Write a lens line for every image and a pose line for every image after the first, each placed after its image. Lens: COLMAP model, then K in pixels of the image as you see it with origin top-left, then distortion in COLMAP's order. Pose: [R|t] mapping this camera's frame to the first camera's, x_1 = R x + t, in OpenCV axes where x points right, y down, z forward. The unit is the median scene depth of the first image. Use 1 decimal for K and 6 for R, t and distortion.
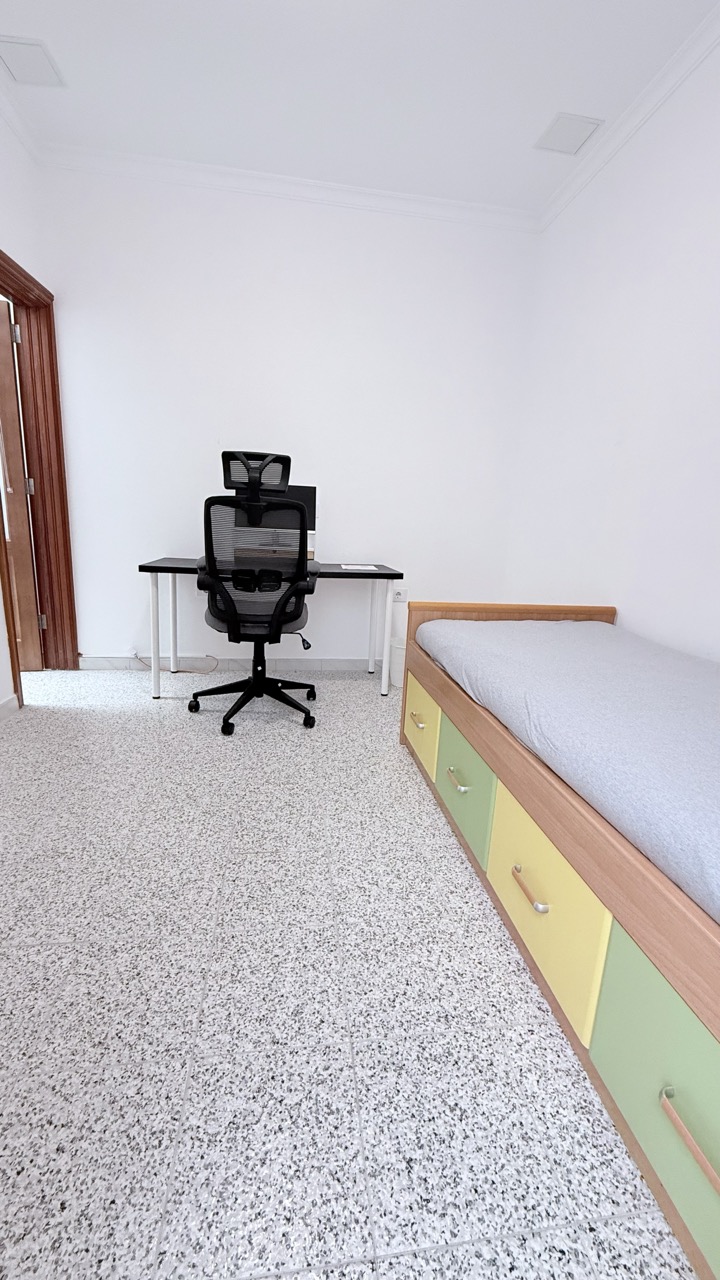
lens RADIAL K [[513.1, 0, 362.6], [0, 513.1, 636.9], [0, 0, 1]] dist [-0.000346, 0.000842]
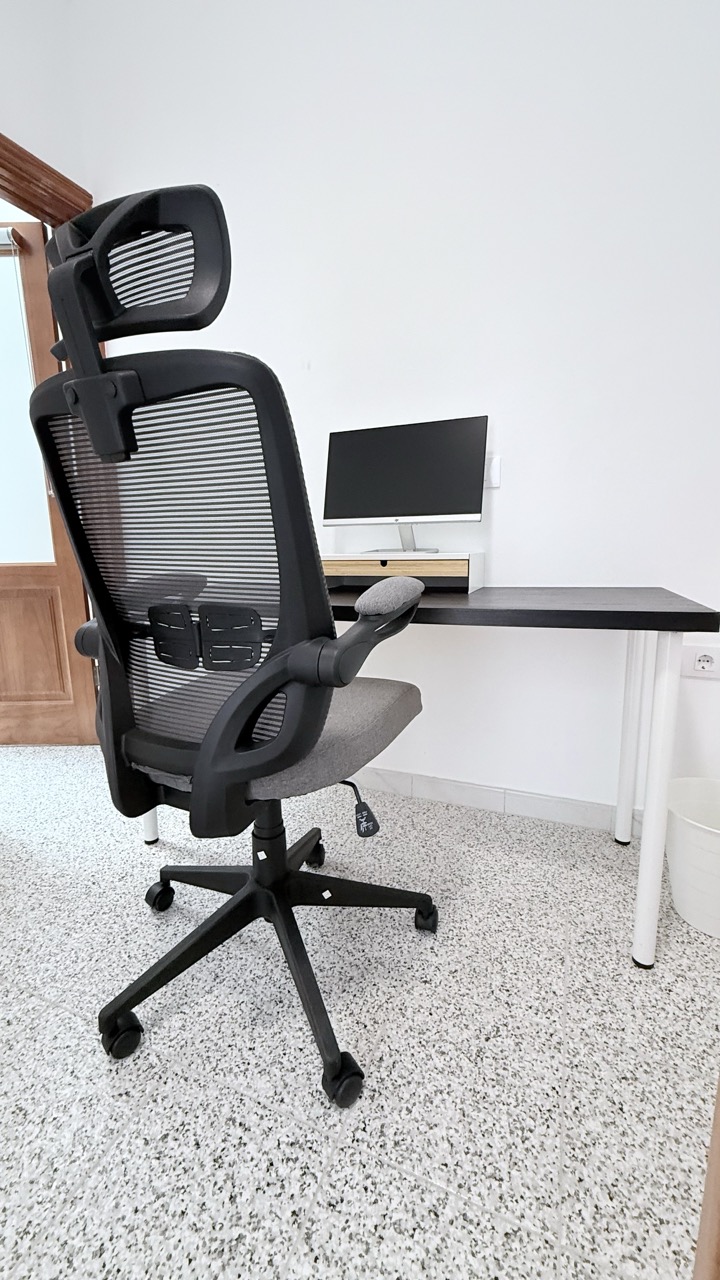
lens RADIAL K [[508.1, 0, 361.4], [0, 508.1, 634.8], [0, 0, 1]] dist [0.000445, -0.000160]
pose [[0.857378, 0.028565, -0.513894, 0.082273], [-0.060245, 0.997165, -0.045086, -0.132885], [0.511149, 0.069616, 0.856668, 0.988673]]
